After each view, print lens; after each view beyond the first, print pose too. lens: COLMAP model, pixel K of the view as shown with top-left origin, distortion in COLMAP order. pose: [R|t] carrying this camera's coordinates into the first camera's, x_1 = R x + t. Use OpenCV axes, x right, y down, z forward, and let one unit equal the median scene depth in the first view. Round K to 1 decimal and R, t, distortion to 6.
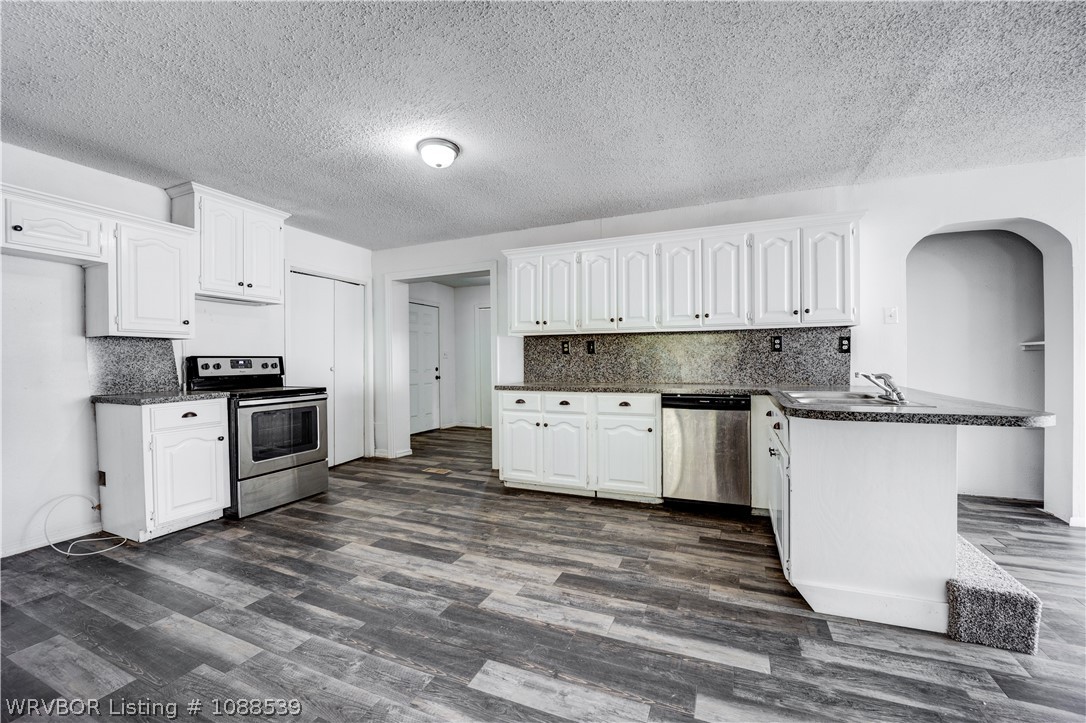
lens RADIAL K [[442.4, 0, 542.3], [0, 442.4, 362.5], [0, 0, 1]] dist [-0.020238, -0.000935]
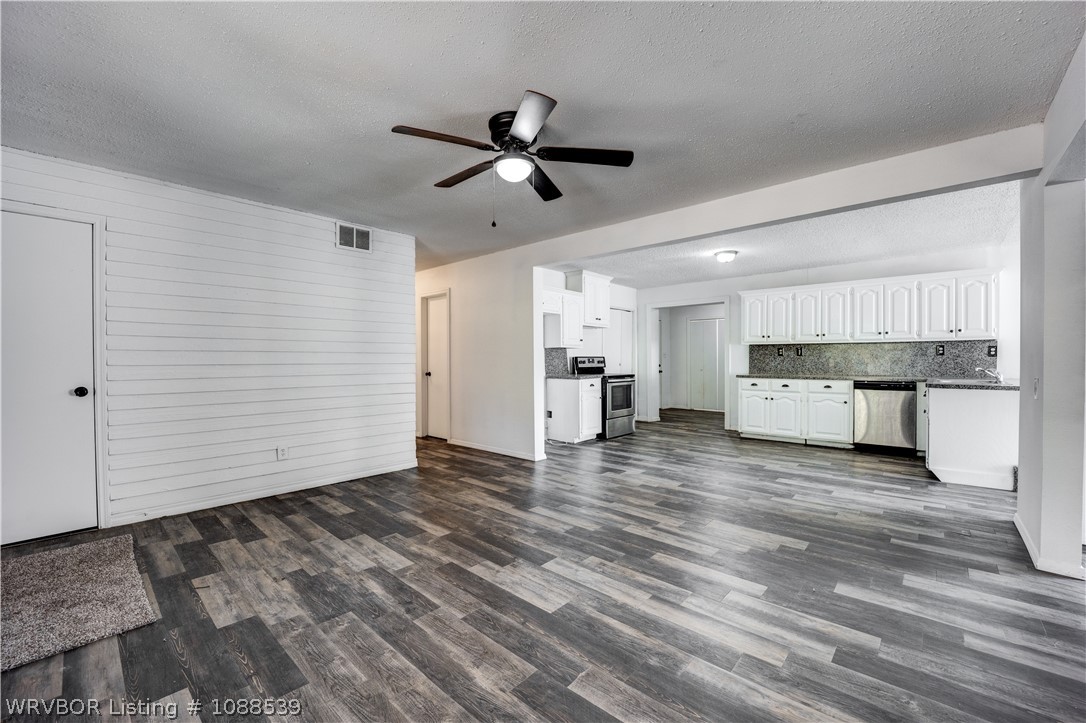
lens RADIAL K [[442.4, 0, 540.0], [0, 442.4, 362.9], [0, 0, 1]] dist [-0.020238, -0.000935]
pose [[0.944835, 0.008611, -0.327432, -0.301695], [-0.007397, 0.999960, 0.004953, 0.004317], [0.327462, -0.002257, 0.944862, -0.927419]]
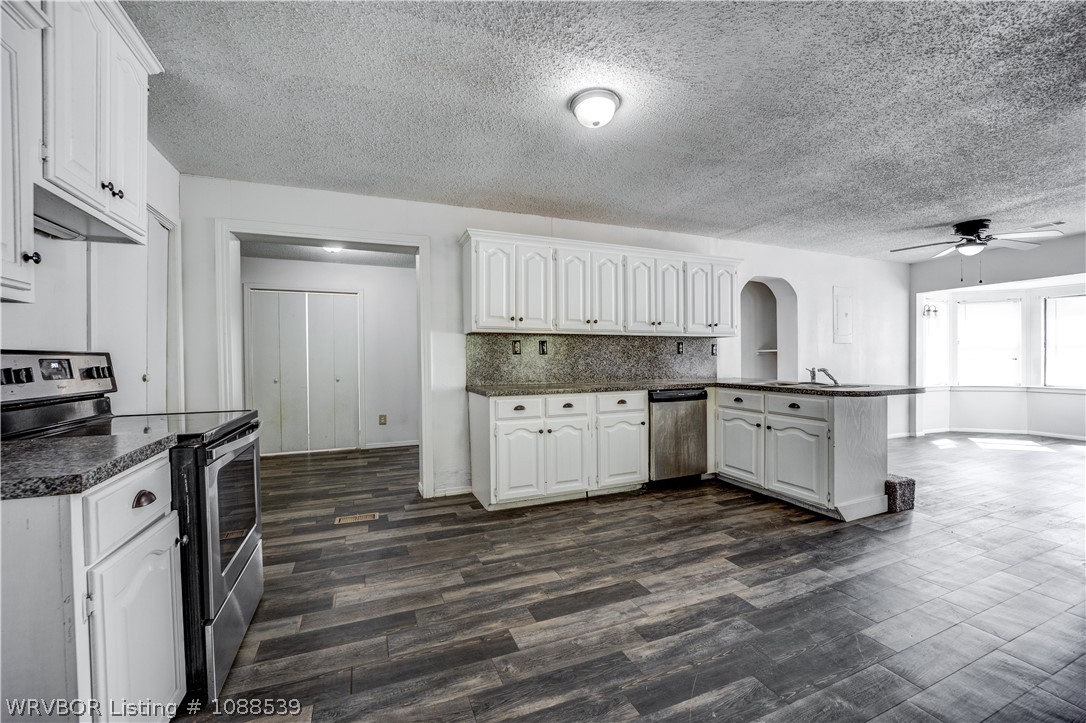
lens RADIAL K [[442.4, 0, 544.1], [0, 442.4, 363.5], [0, 0, 1]] dist [-0.020238, -0.000935]
pose [[0.693506, -0.004501, 0.720437, -0.721974], [0.005422, 0.999985, 0.001029, -0.000212], [-0.720431, 0.003192, 0.693520, 0.403123]]
